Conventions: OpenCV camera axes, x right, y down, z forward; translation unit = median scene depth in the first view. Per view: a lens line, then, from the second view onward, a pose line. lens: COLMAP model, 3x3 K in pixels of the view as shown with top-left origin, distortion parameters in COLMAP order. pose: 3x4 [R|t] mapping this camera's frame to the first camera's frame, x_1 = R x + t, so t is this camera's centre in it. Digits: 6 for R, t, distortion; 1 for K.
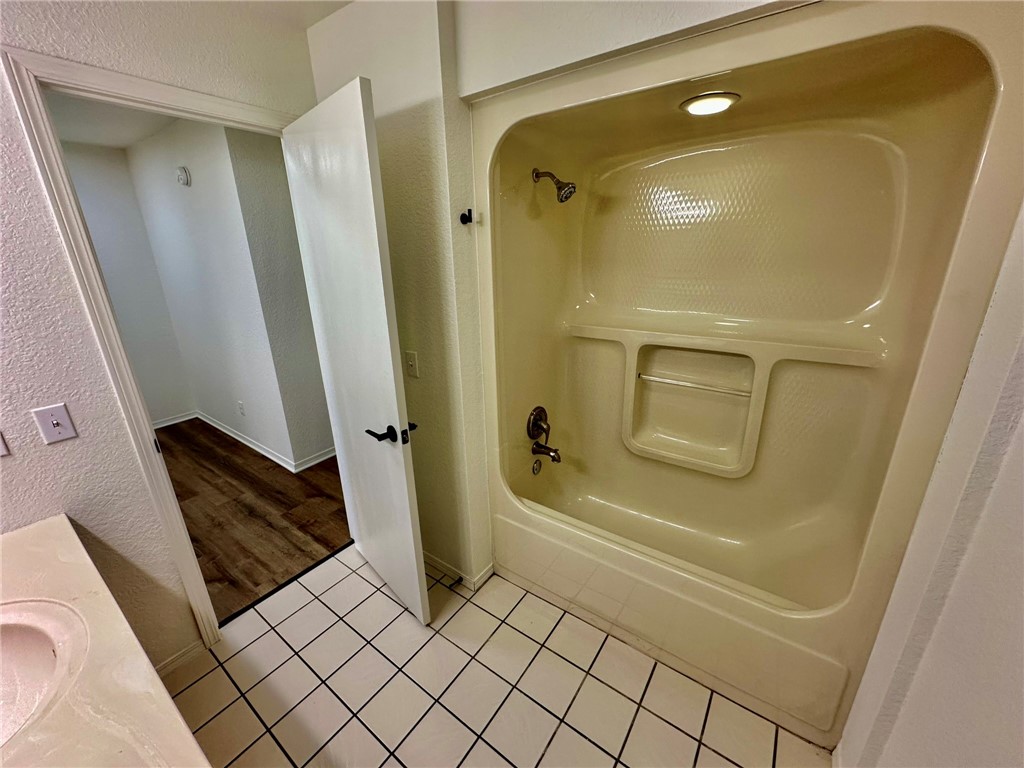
lens RADIAL K [[405.5, 0, 511.7], [0, 405.5, 382.4], [0, 0, 1]] dist [0.000325, 0.000003]
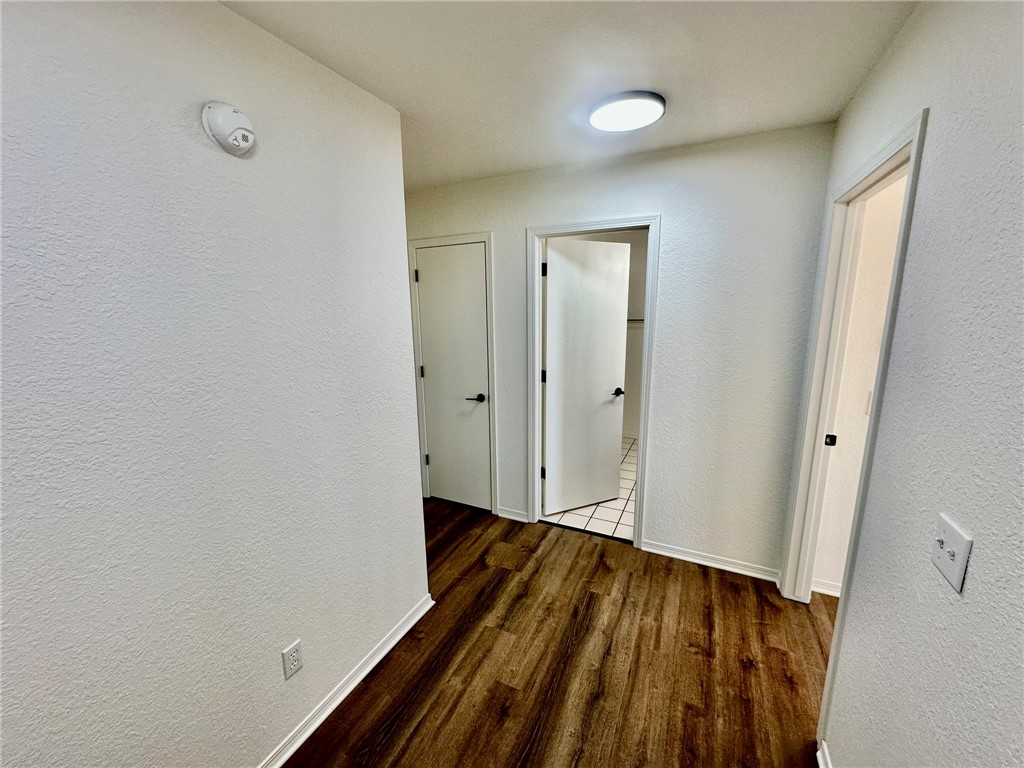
lens RADIAL K [[405.5, 0, 511.7], [0, 405.5, 382.4], [0, 0, 1]] dist [0.000325, 0.000003]
pose [[-0.171752, -0.161191, 0.971863, -1.392400], [0.323056, 0.922755, 0.210138, -0.287212], [-0.930664, 0.350058, -0.106411, 0.941289]]
